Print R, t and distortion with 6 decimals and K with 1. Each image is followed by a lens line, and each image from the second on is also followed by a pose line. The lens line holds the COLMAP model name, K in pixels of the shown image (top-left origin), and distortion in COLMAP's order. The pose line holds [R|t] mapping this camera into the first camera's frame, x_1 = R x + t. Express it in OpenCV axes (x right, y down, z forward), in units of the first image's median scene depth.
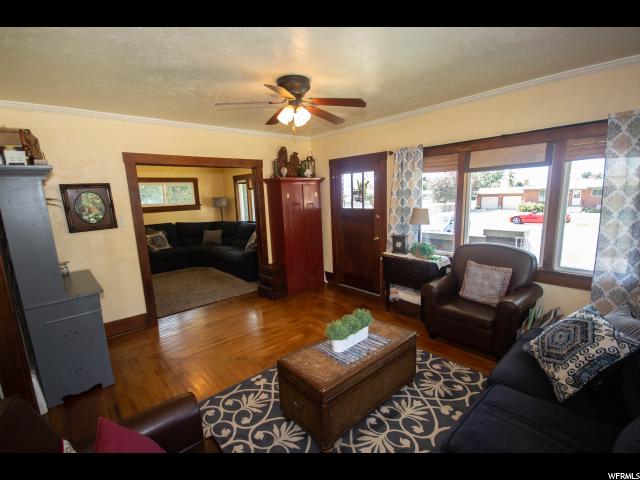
lens RADIAL K [[290.9, 0, 315.1], [0, 290.9, 243.5], [0, 0, 1]] dist [-0.003145, -0.000323]
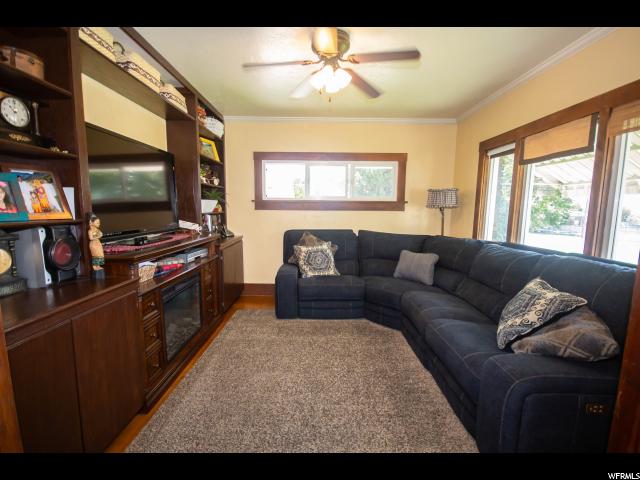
lens RADIAL K [[290.9, 0, 318.1], [0, 290.9, 241.2], [0, 0, 1]] dist [-0.003145, -0.000323]
pose [[0.742472, 0.117128, -0.659558, -0.160069], [-0.148472, 0.988880, 0.008474, -0.044535], [0.653216, 0.091634, 0.751606, 0.531145]]
